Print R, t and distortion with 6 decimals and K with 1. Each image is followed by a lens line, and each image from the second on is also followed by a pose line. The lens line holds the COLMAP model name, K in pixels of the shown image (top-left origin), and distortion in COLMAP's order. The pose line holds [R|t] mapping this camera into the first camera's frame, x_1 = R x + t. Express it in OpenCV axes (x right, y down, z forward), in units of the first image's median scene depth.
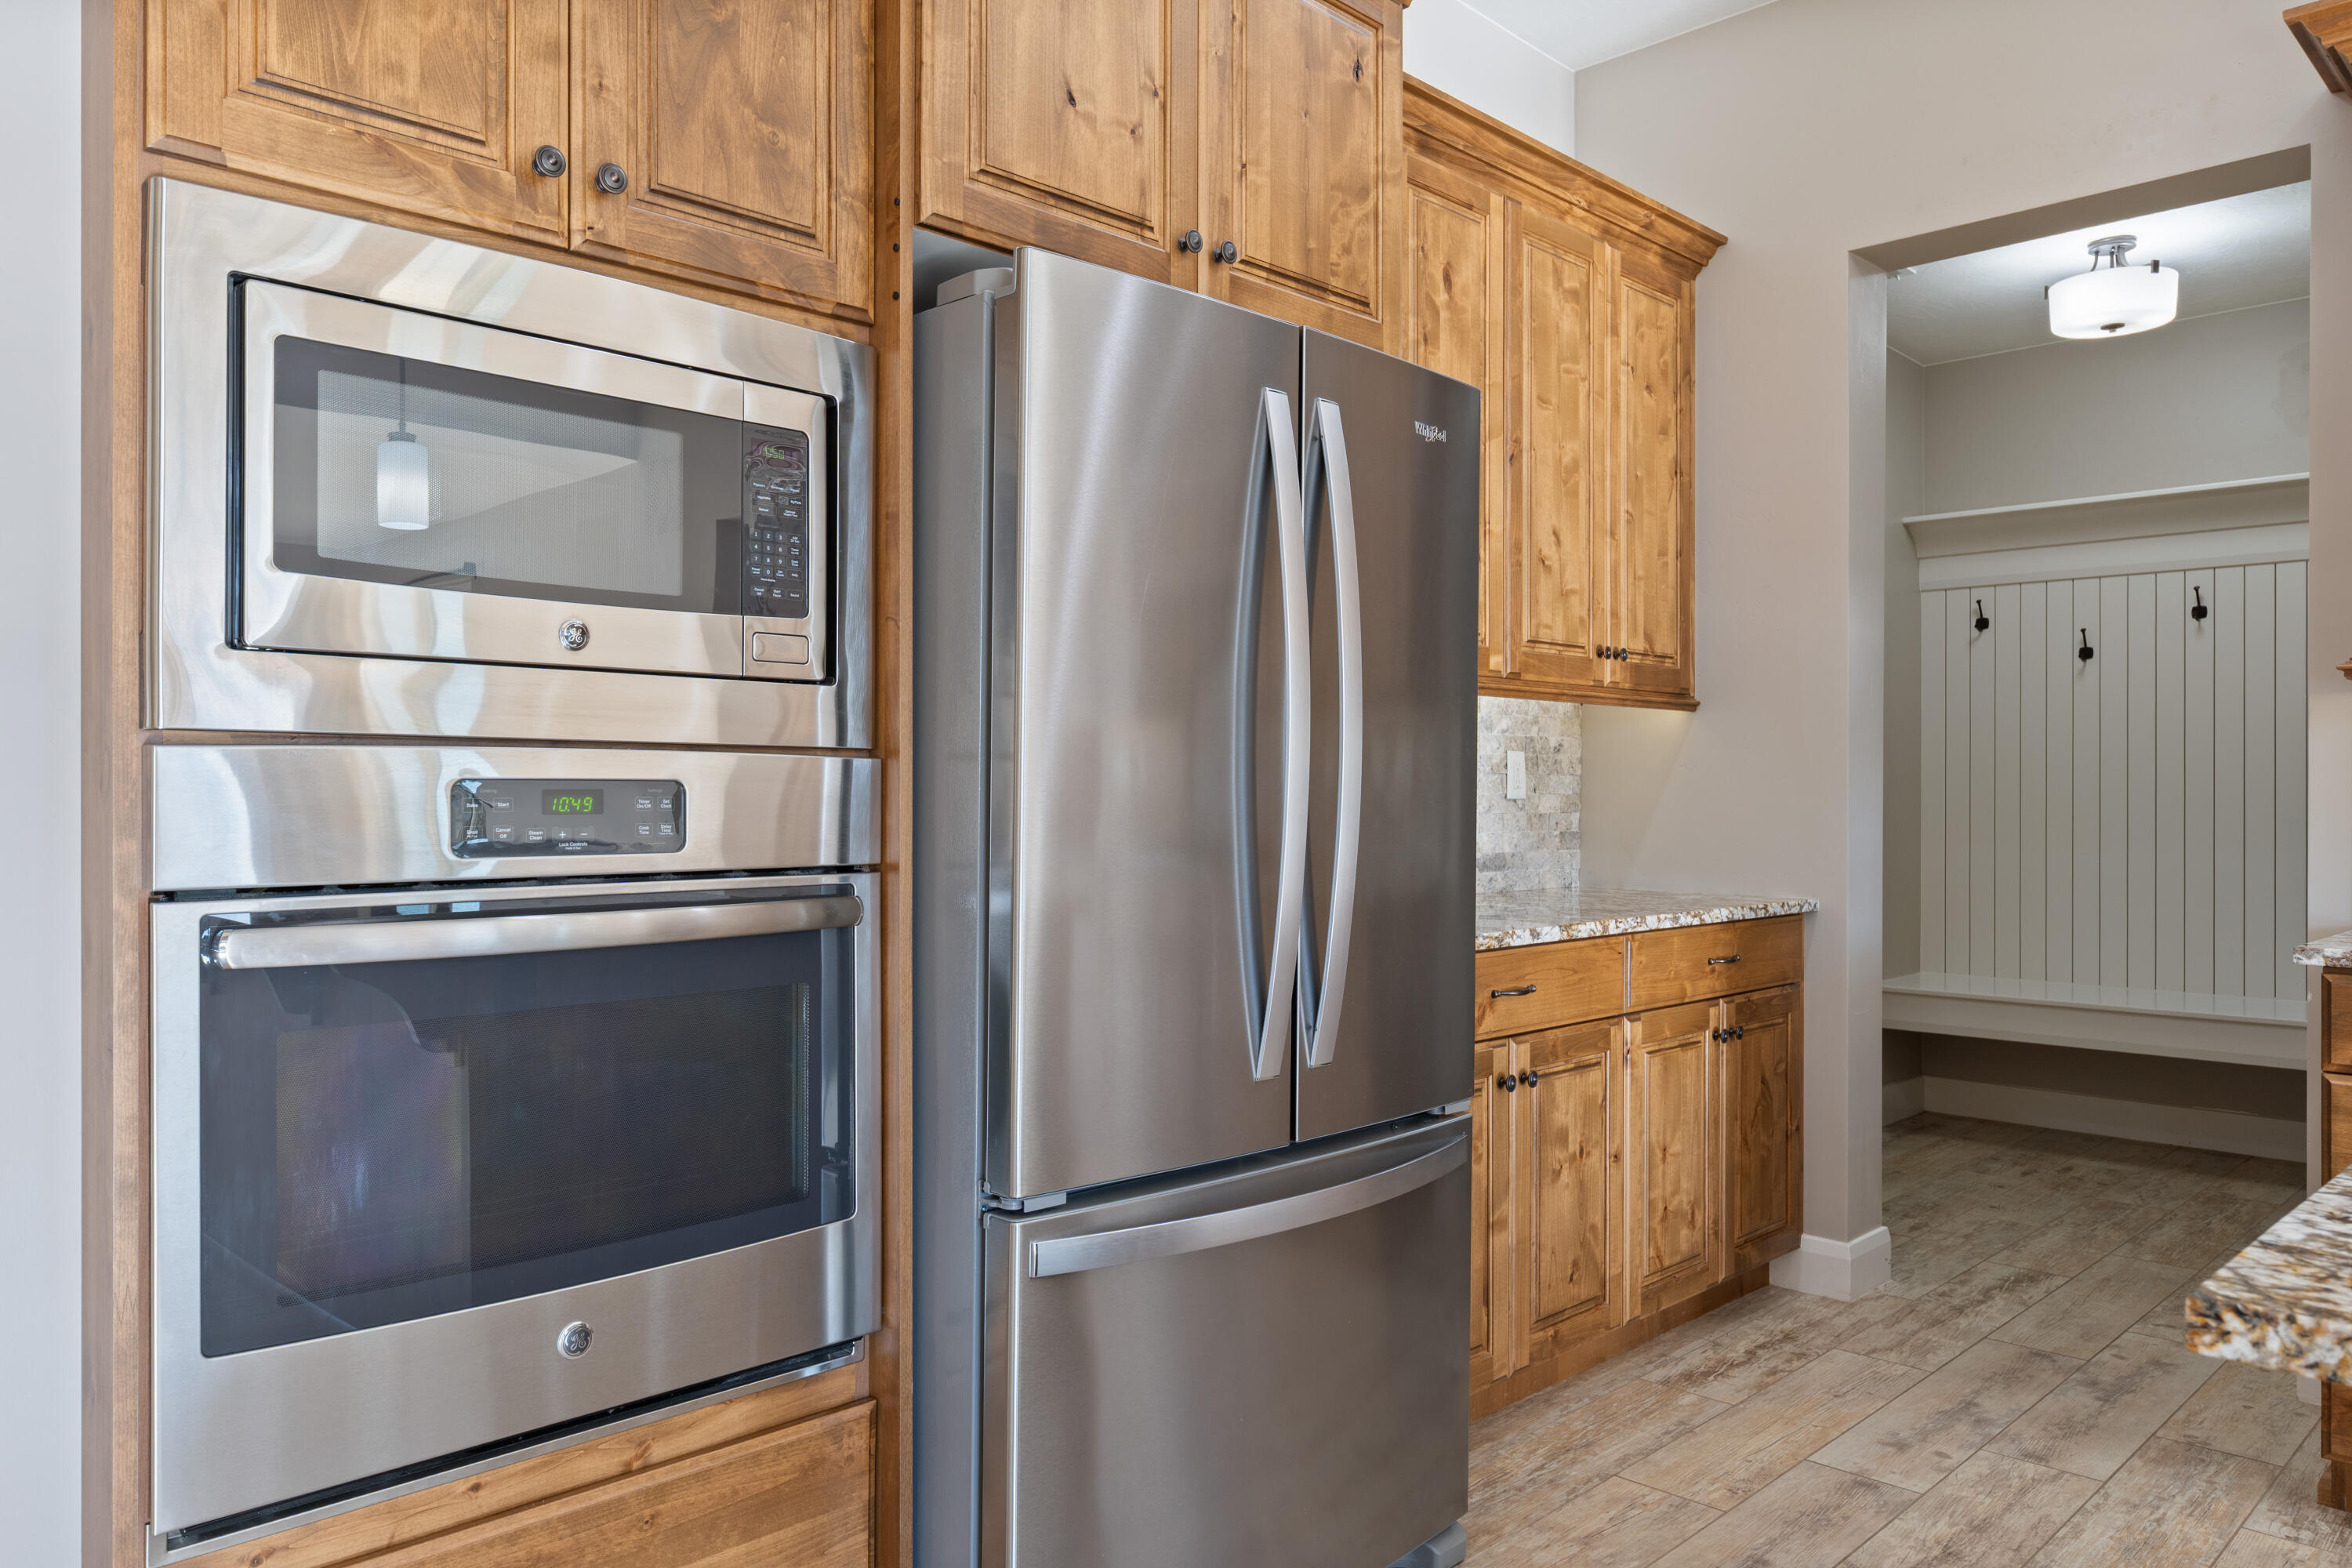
lens RADIAL K [[1637.8, 0, 1176.0], [0, 1637.8, 791.8], [0, 0, 1]] dist [0.003130, -0.000202]
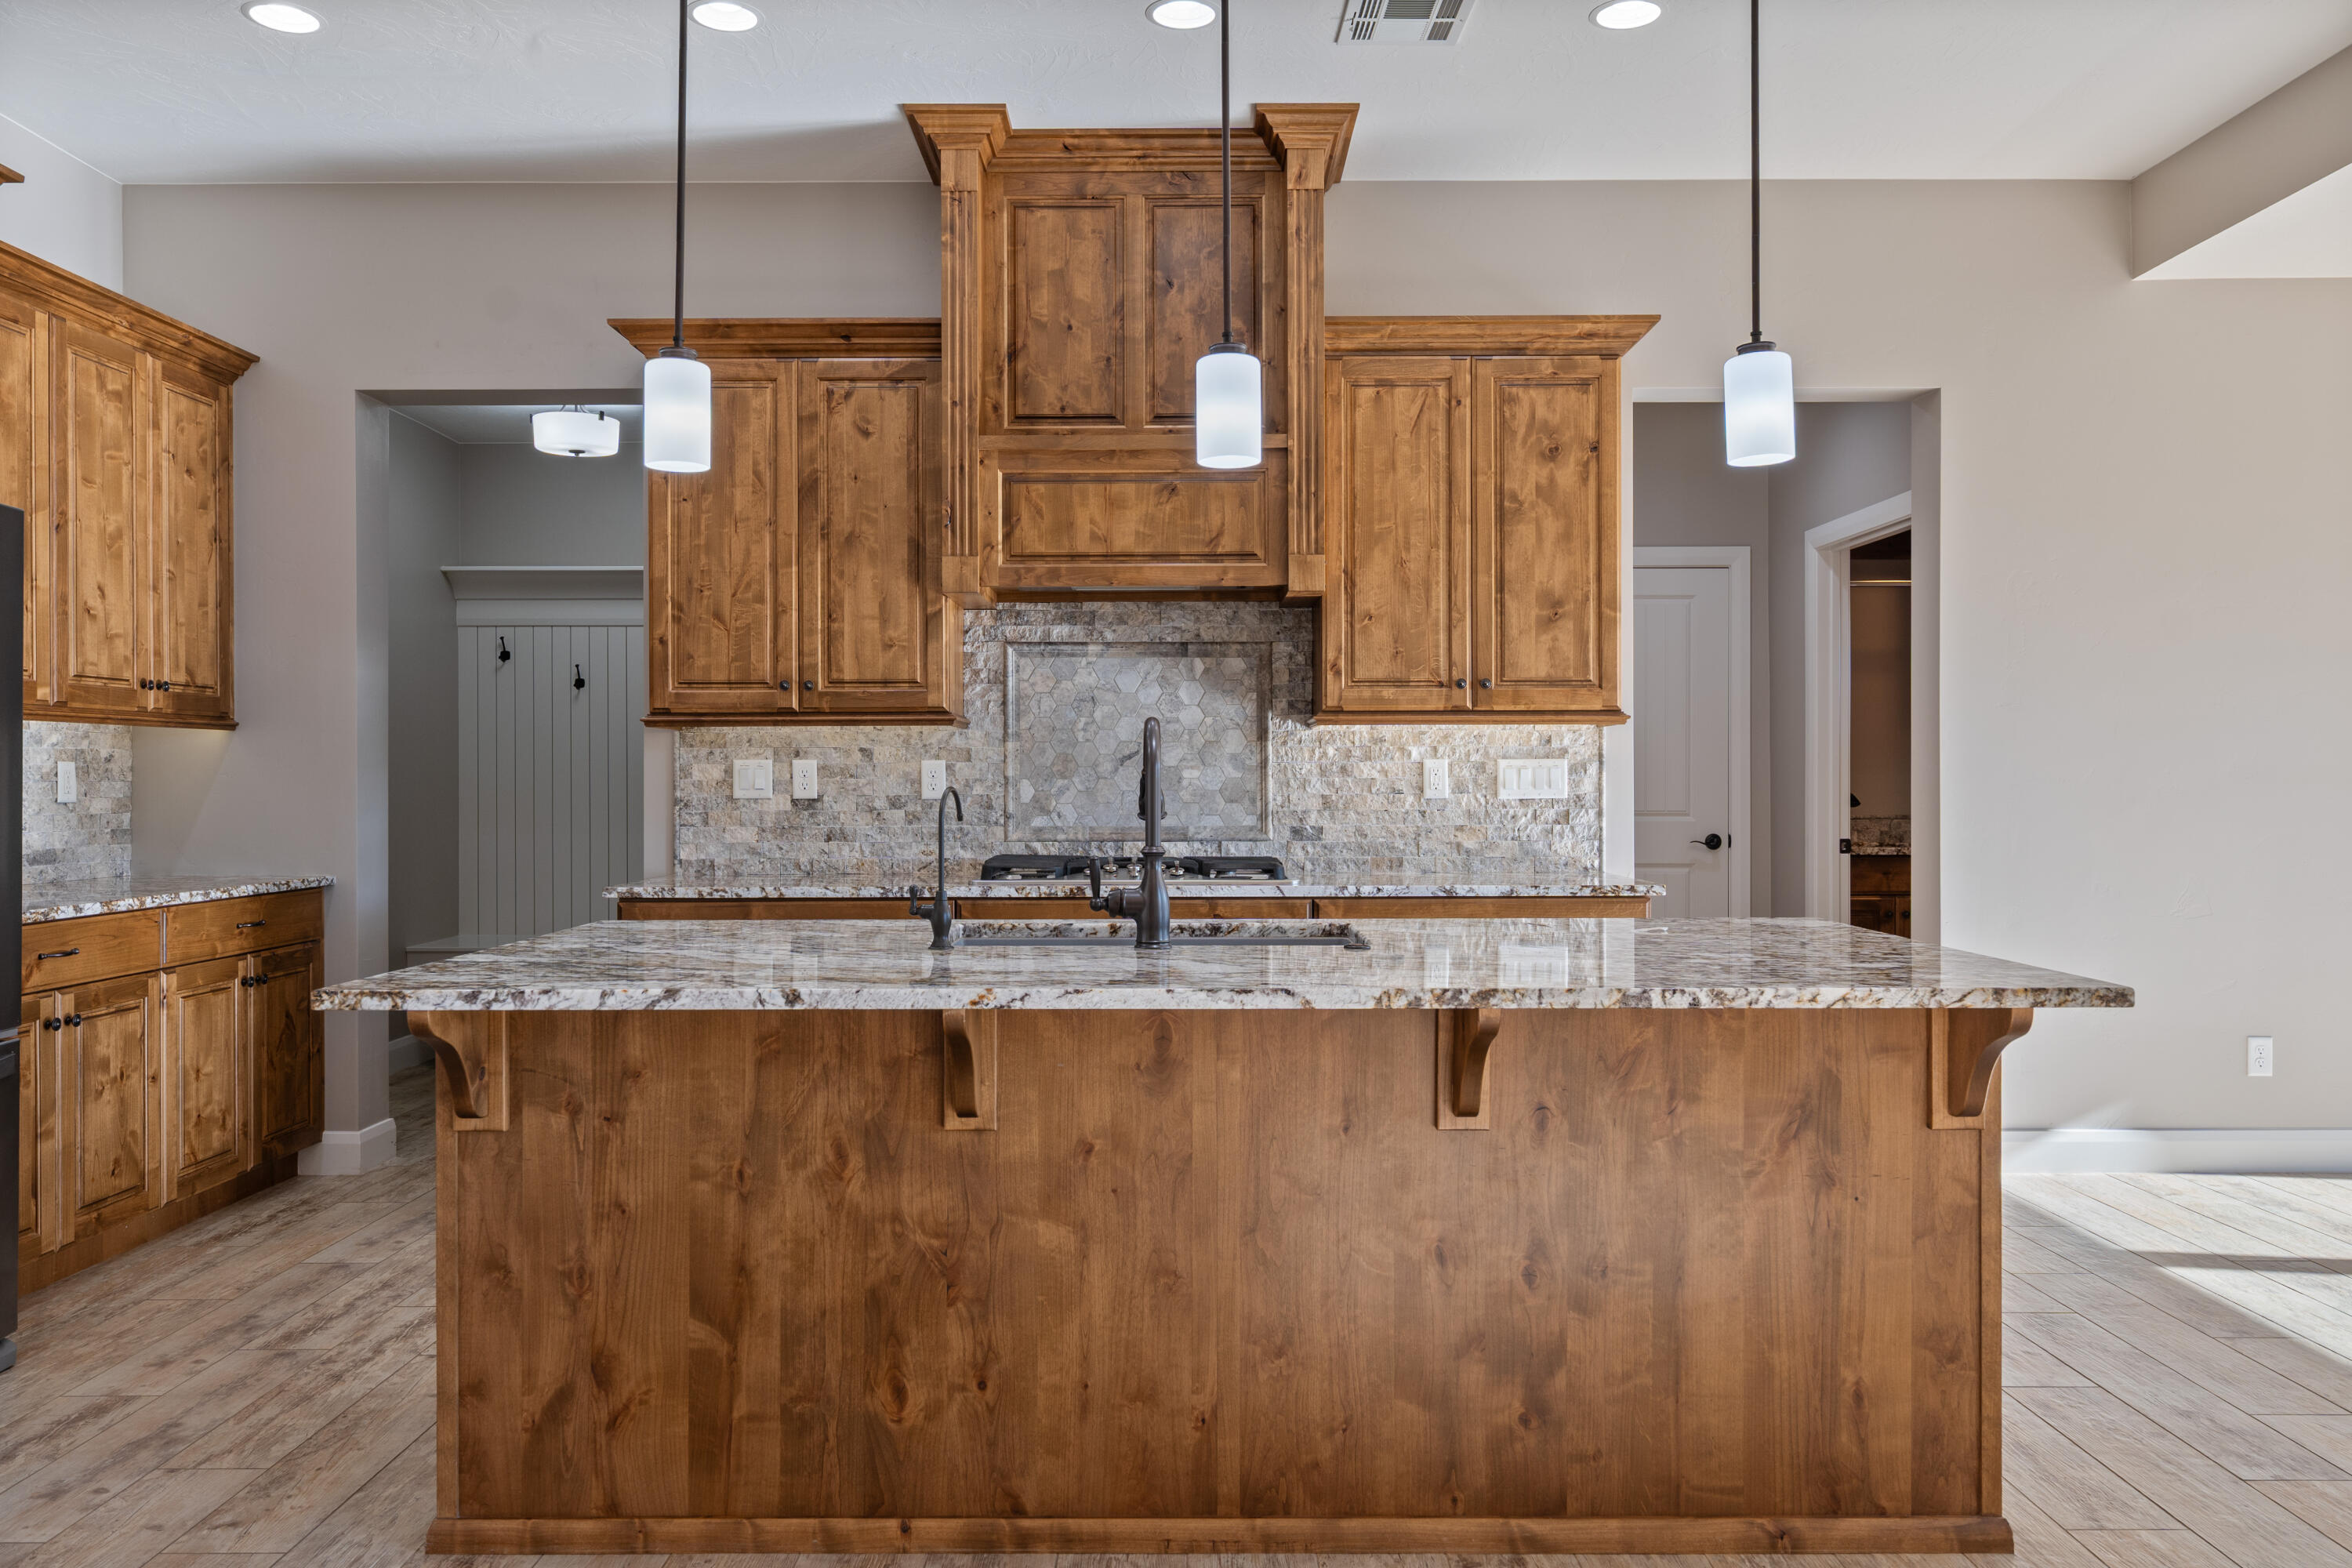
lens RADIAL K [[1681.7, 0, 1179.2], [0, 1681.7, 780.0], [0, 0, 1]] dist [-0.000318, 0.000212]
pose [[0.712384, -0.004737, 0.701774, -0.081357], [0.003859, 0.999989, 0.002834, -0.014048], [-0.701780, 0.000689, 0.712394, -0.486431]]
